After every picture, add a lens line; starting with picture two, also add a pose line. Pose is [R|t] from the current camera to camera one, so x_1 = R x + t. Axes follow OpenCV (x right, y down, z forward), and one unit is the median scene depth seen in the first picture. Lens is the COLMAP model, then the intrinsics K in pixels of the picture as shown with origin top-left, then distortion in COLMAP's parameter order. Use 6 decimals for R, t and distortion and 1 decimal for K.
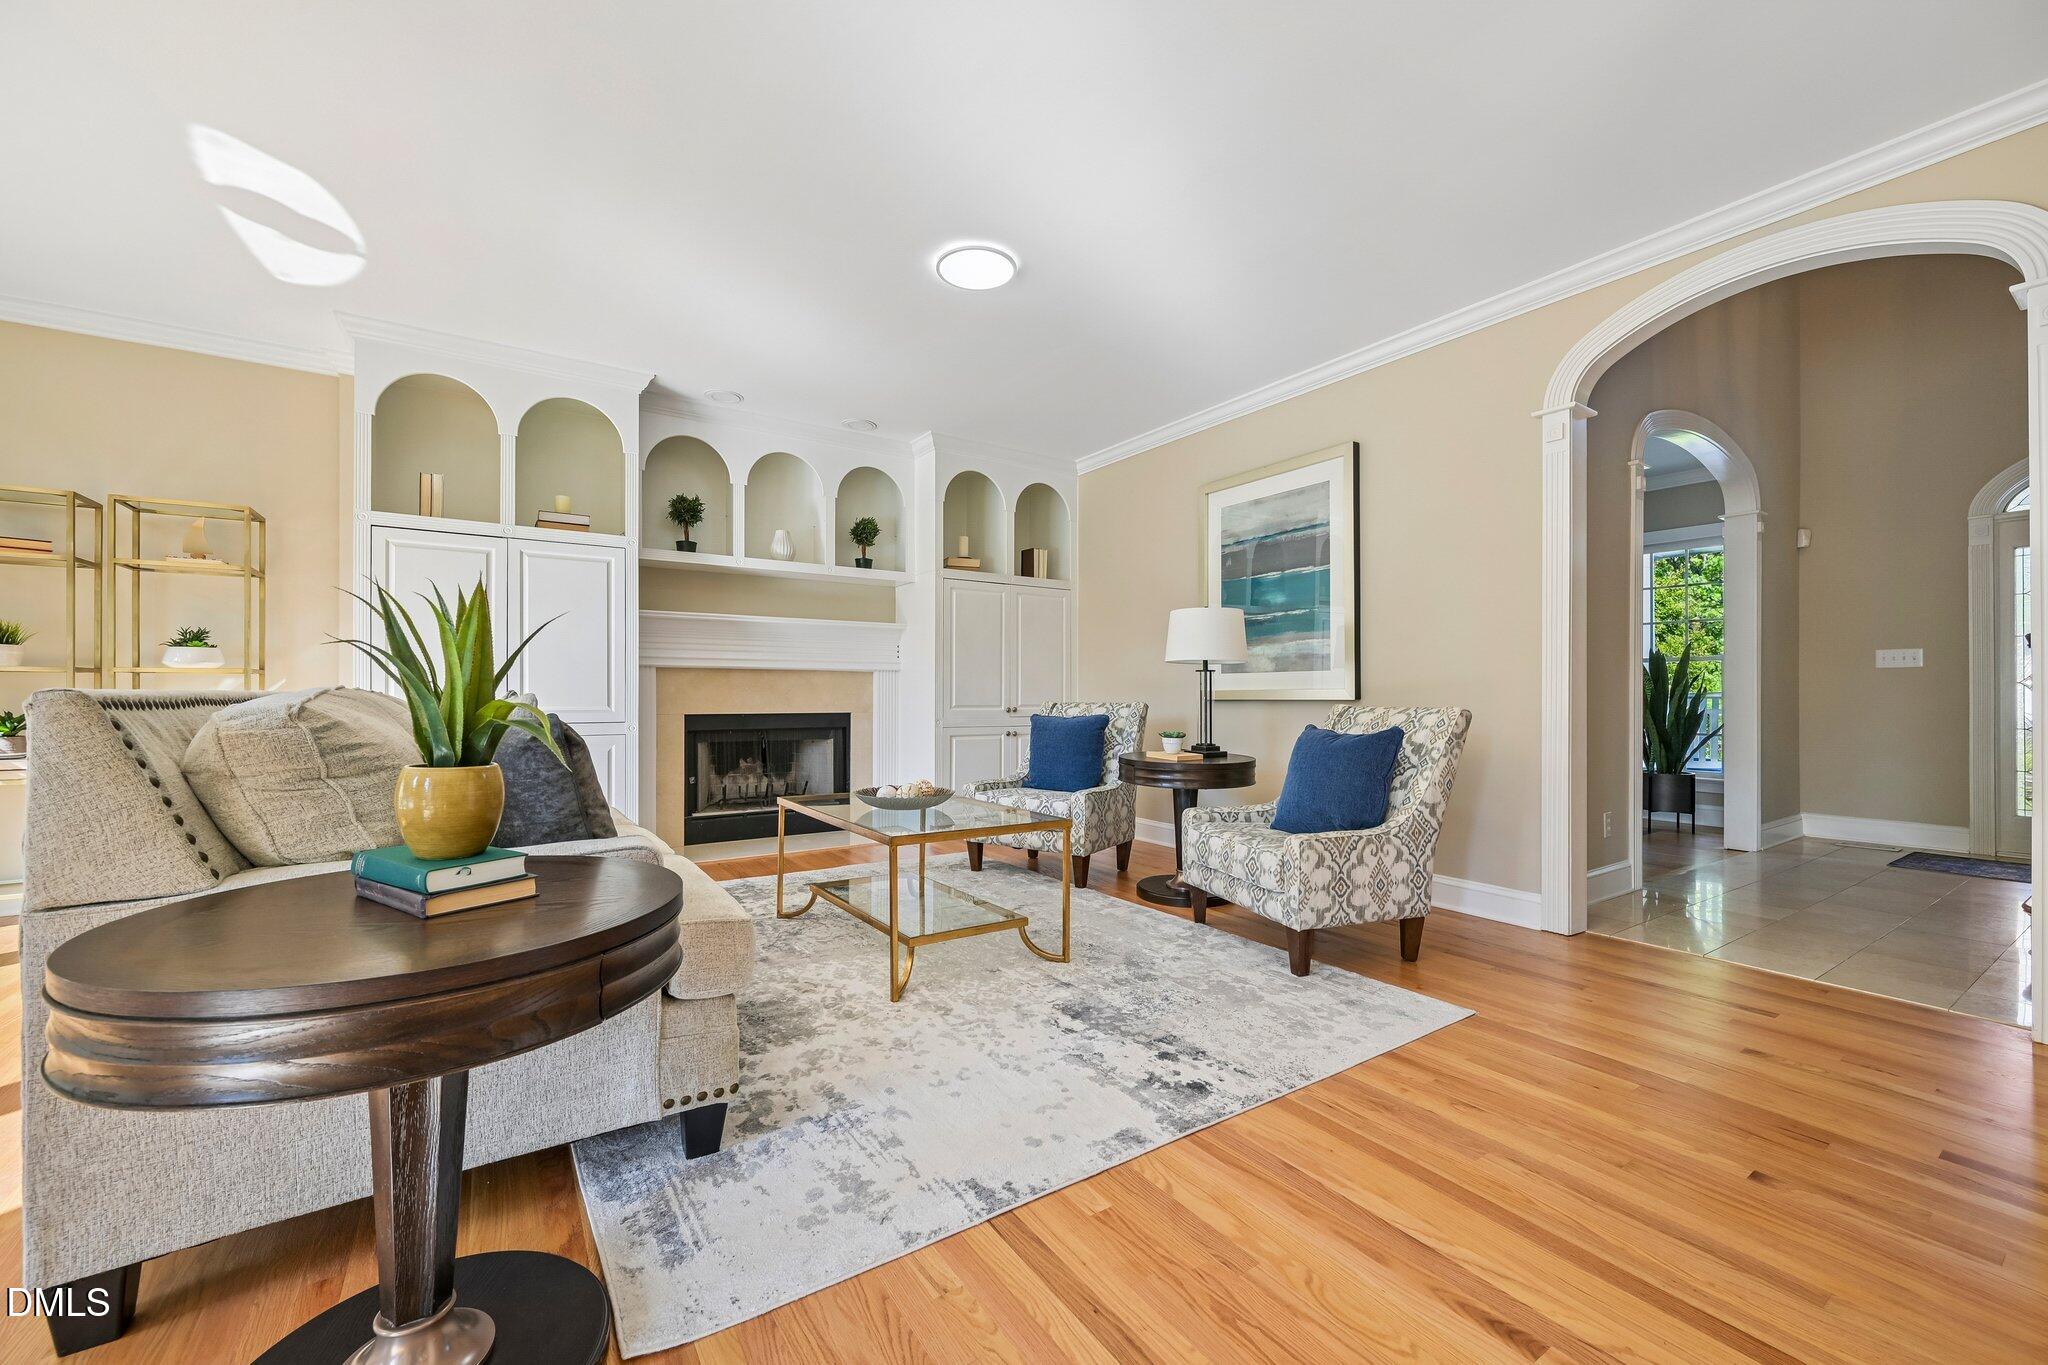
lens RADIAL K [[798.3, 0, 1021.1], [0, 798.3, 690.3], [0, 0, 1]] dist [-0.003670, 0.000675]
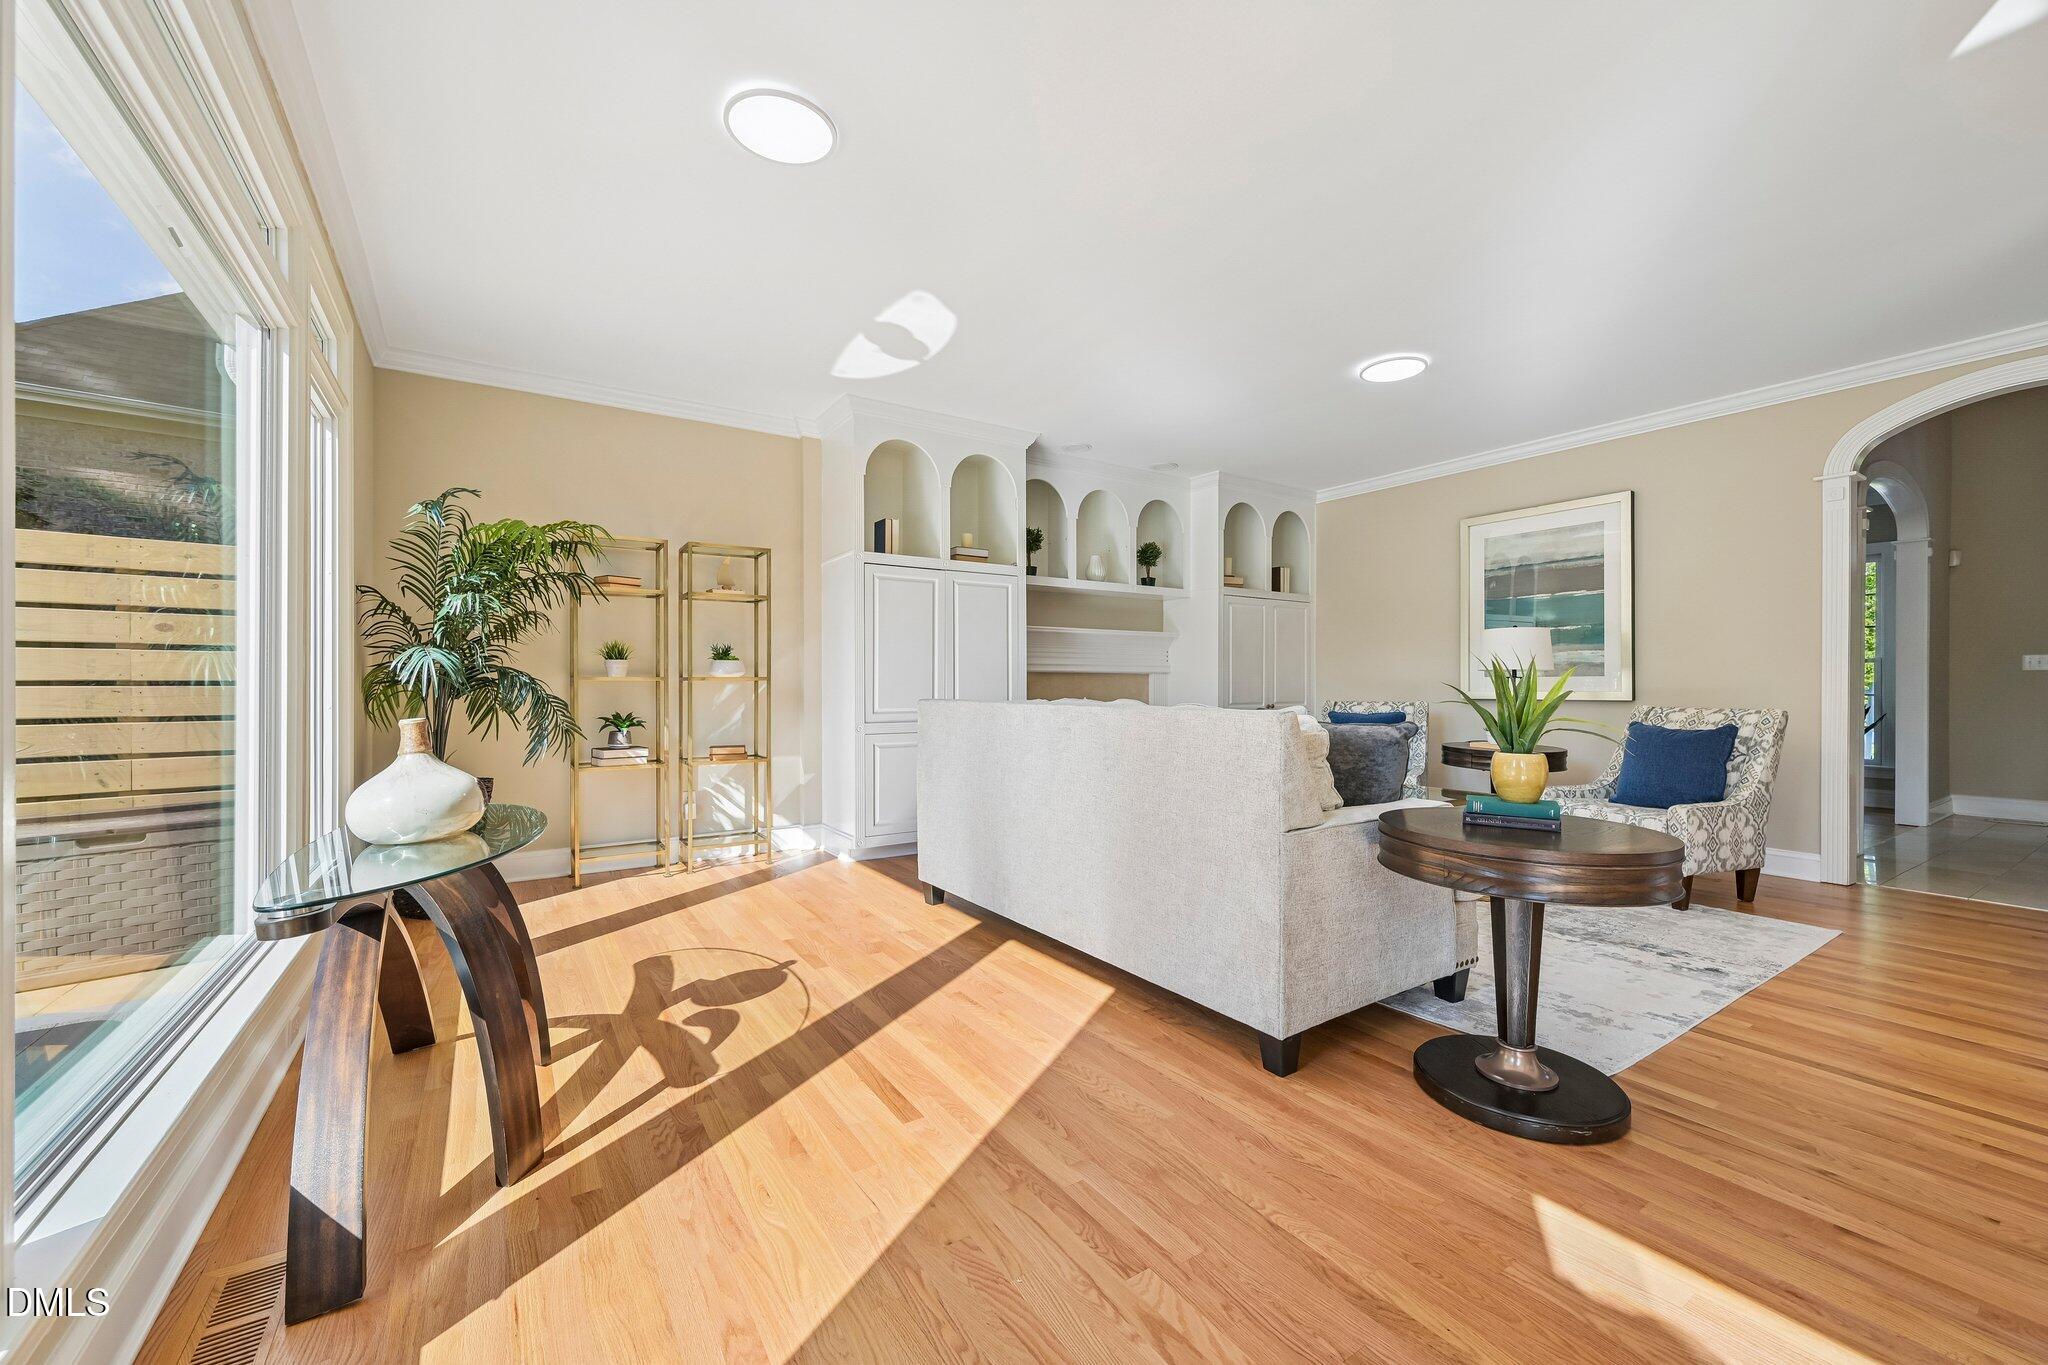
lens RADIAL K [[798.3, 0, 1022.3], [0, 798.3, 684.1], [0, 0, 1]] dist [-0.003670, 0.000675]
pose [[0.999979, -0.000978, -0.006340, -0.524255], [0.001012, 0.999985, 0.005388, -0.021591], [0.006335, -0.005394, 0.999965, -0.240396]]
